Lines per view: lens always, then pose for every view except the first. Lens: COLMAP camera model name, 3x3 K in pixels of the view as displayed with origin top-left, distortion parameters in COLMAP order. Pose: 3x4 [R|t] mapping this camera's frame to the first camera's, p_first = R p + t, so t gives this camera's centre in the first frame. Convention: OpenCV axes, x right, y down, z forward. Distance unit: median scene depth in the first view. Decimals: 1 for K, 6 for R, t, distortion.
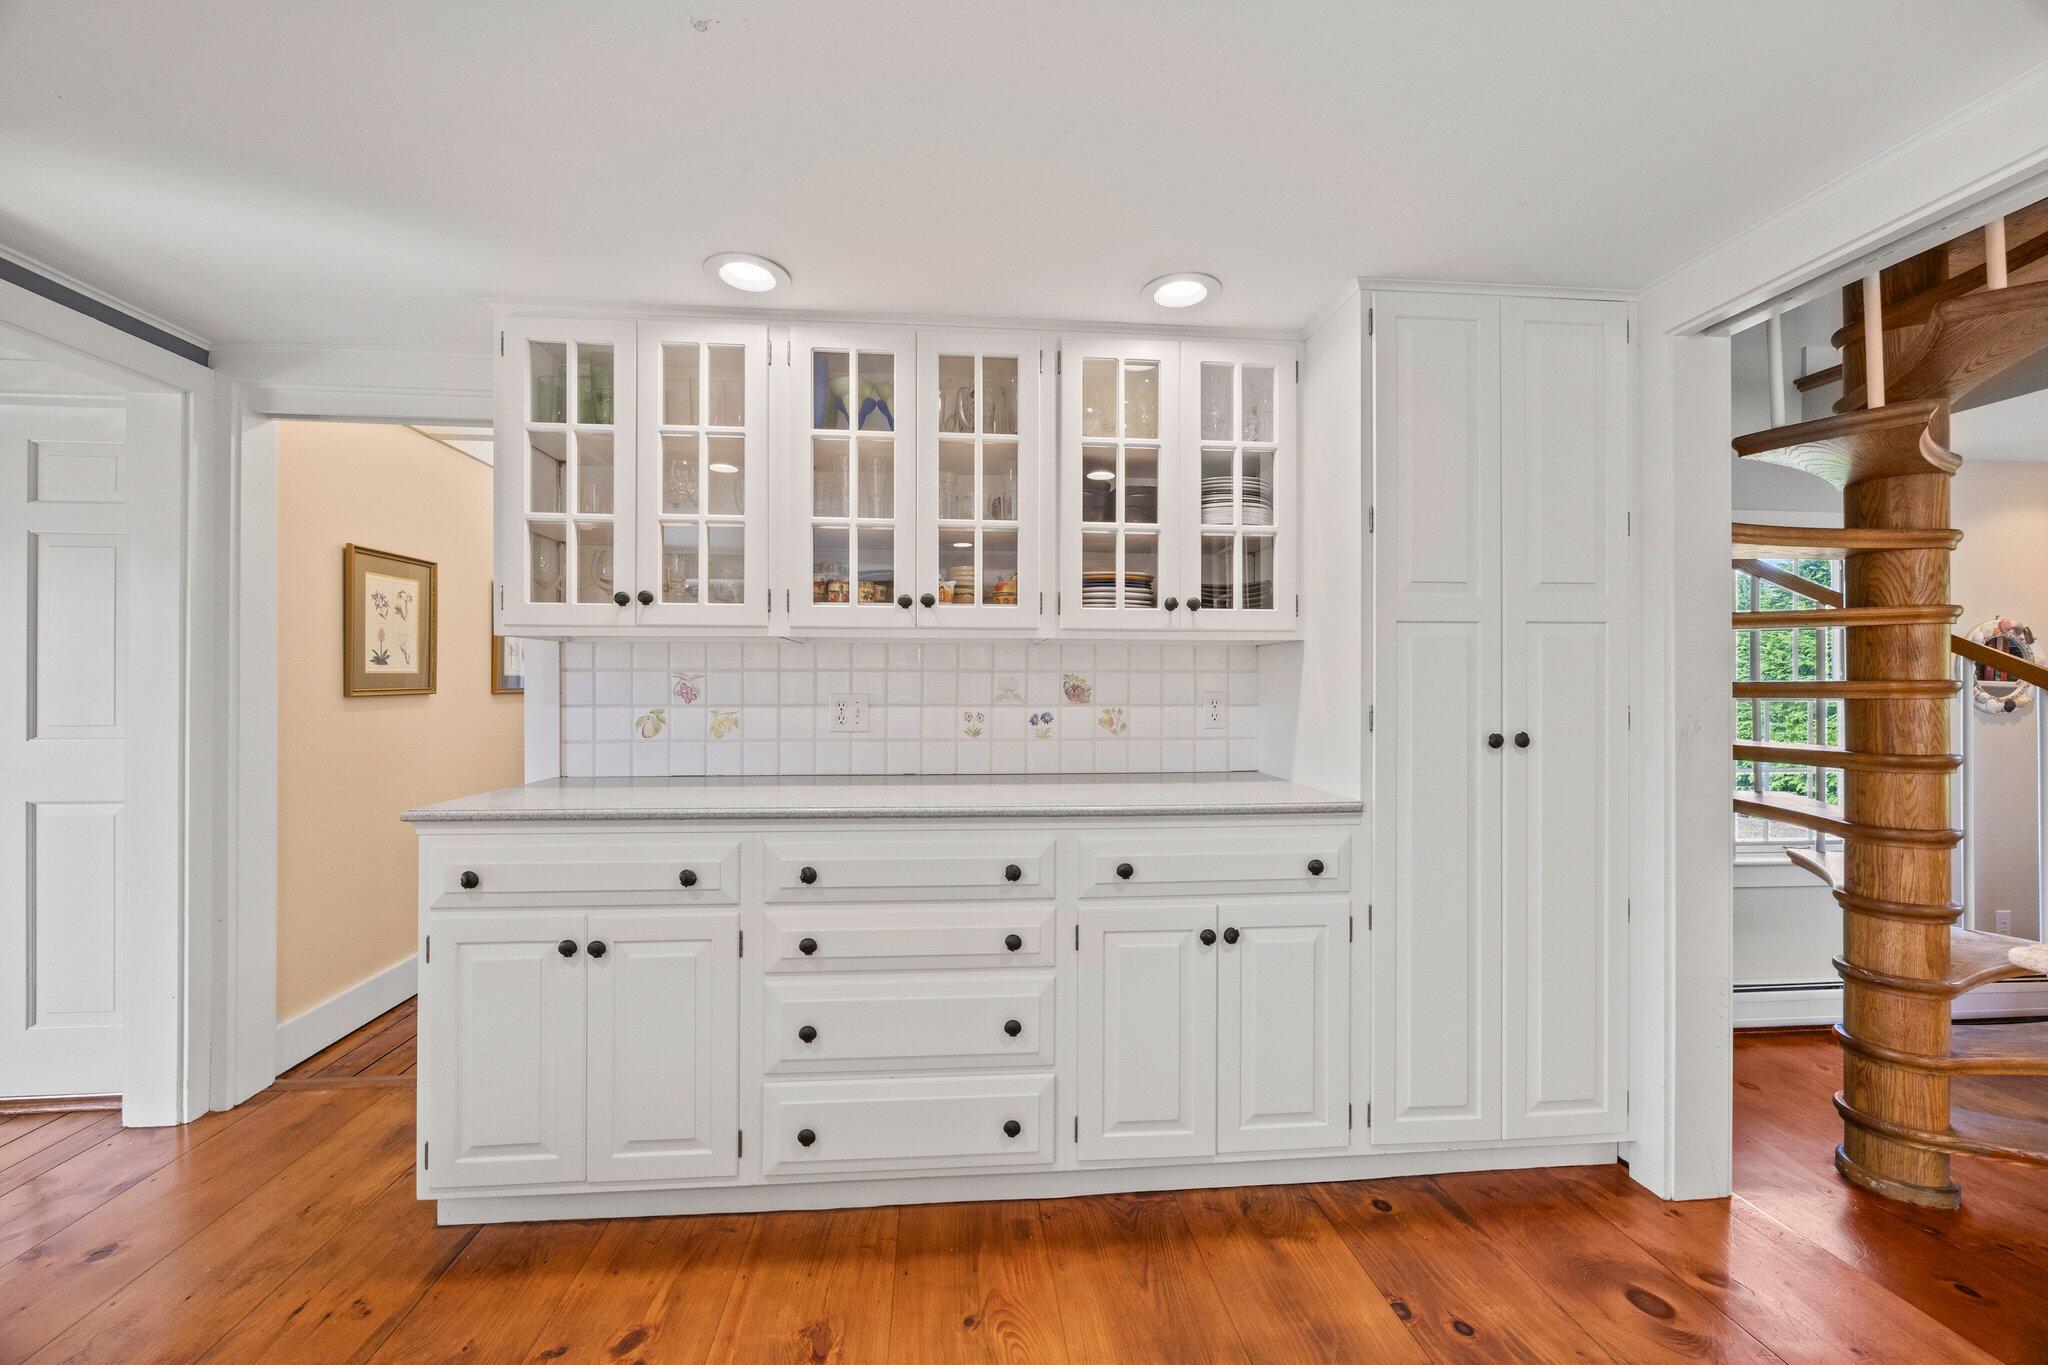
lens RADIAL K [[792.2, 0, 1016.2], [0, 792.2, 682.5], [0, 0, 1]] dist [0.000858, -0.000715]
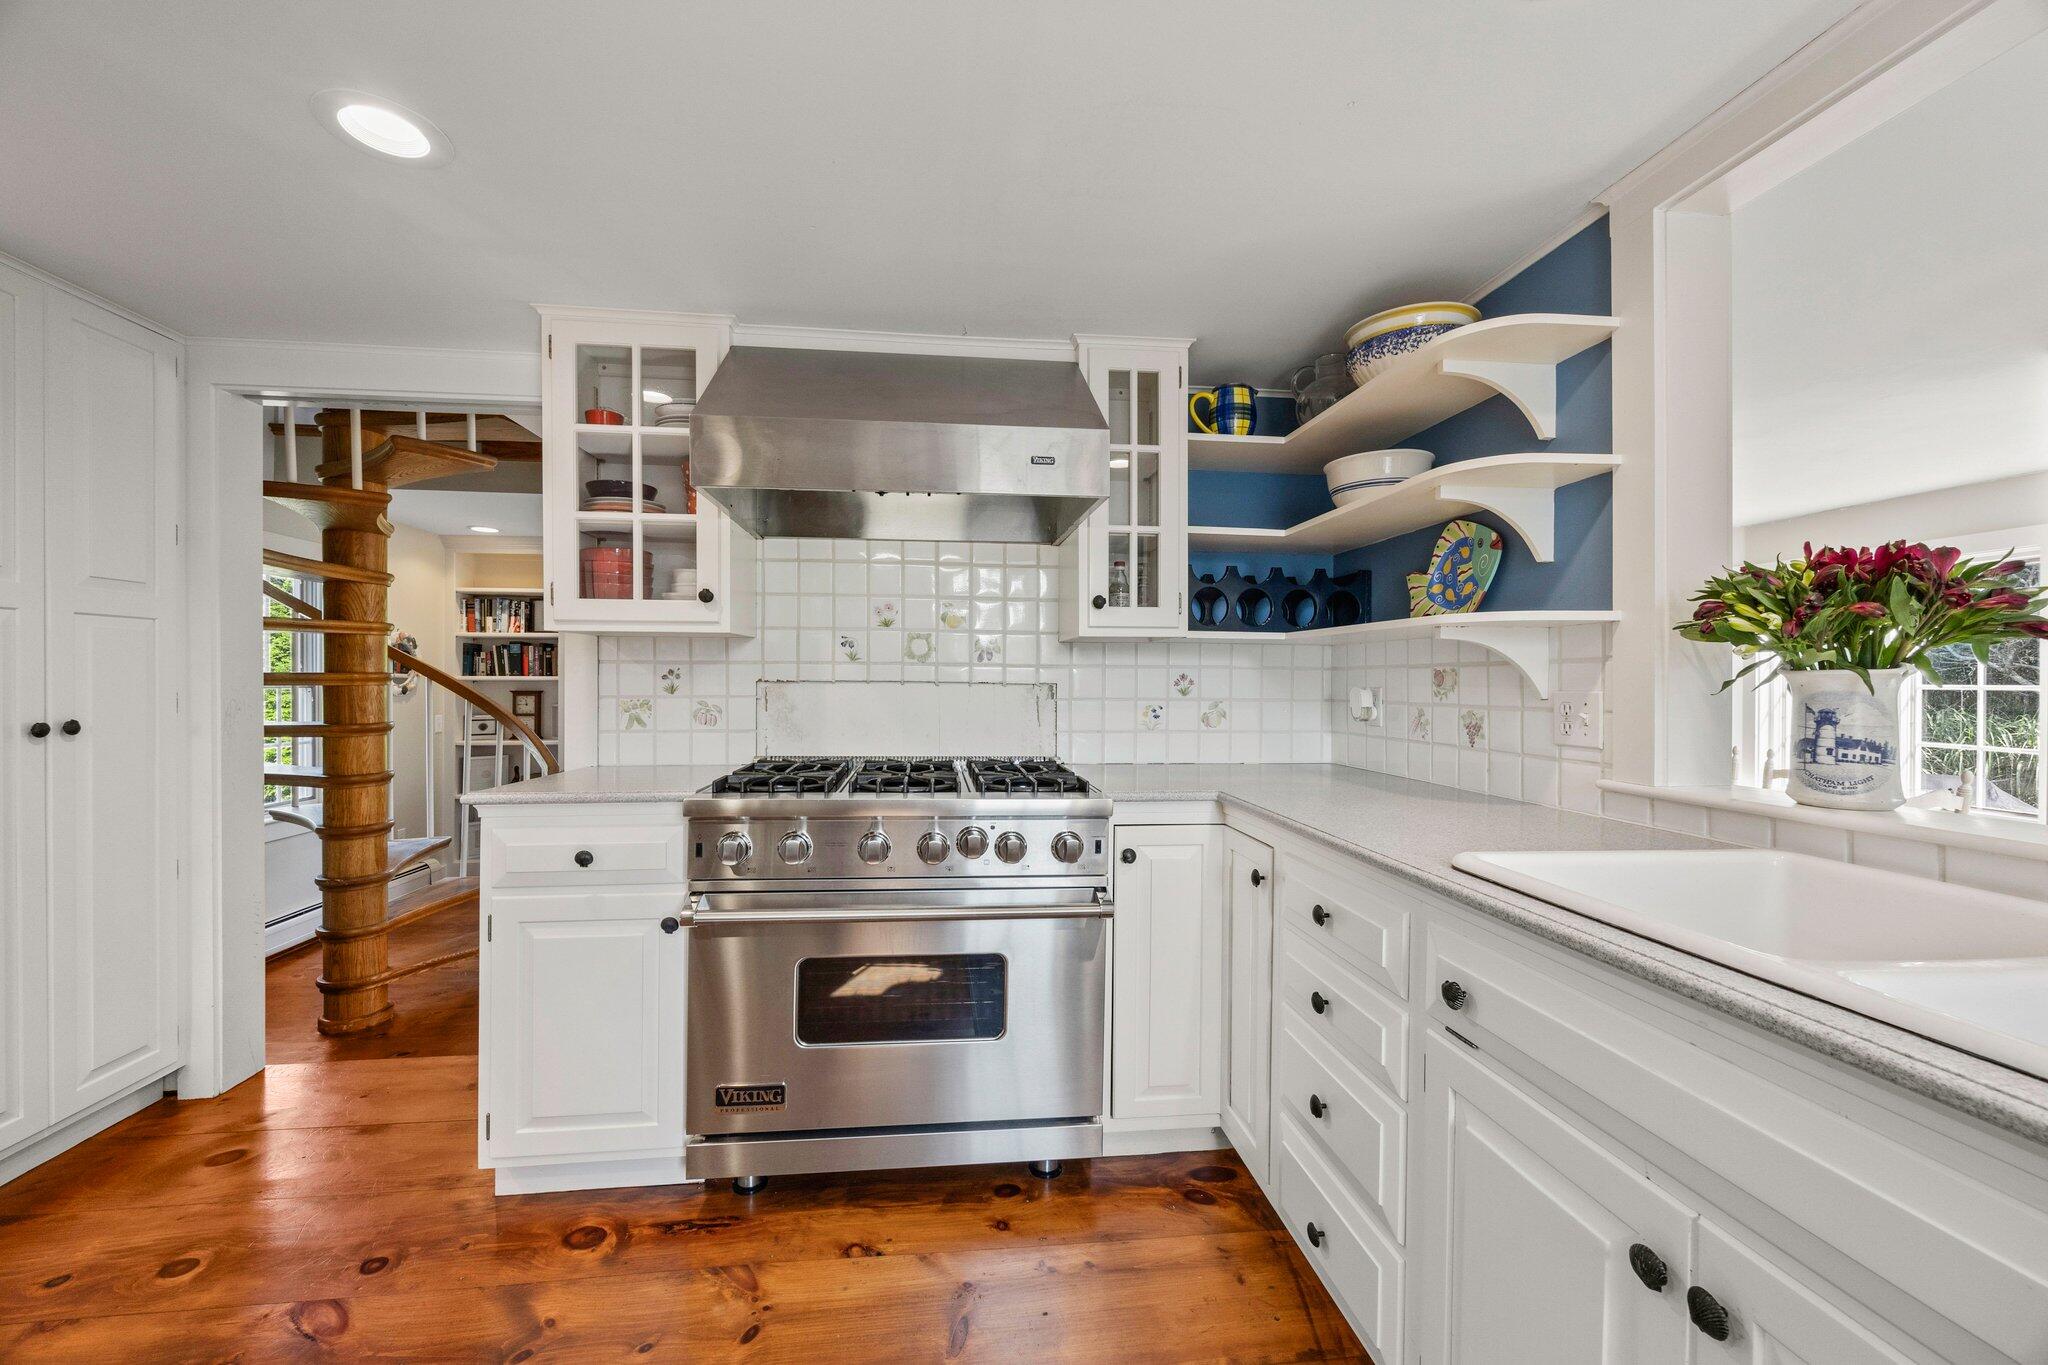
lens RADIAL K [[792.2, 0, 1018.7], [0, 792.2, 685.3], [0, 0, 1]] dist [0.000858, -0.000715]
pose [[-0.014422, -0.009045, 0.999855, -0.353723], [-0.005266, 0.999946, 0.008970, 0.001333], [-0.999882, -0.005136, -0.014469, -0.186253]]
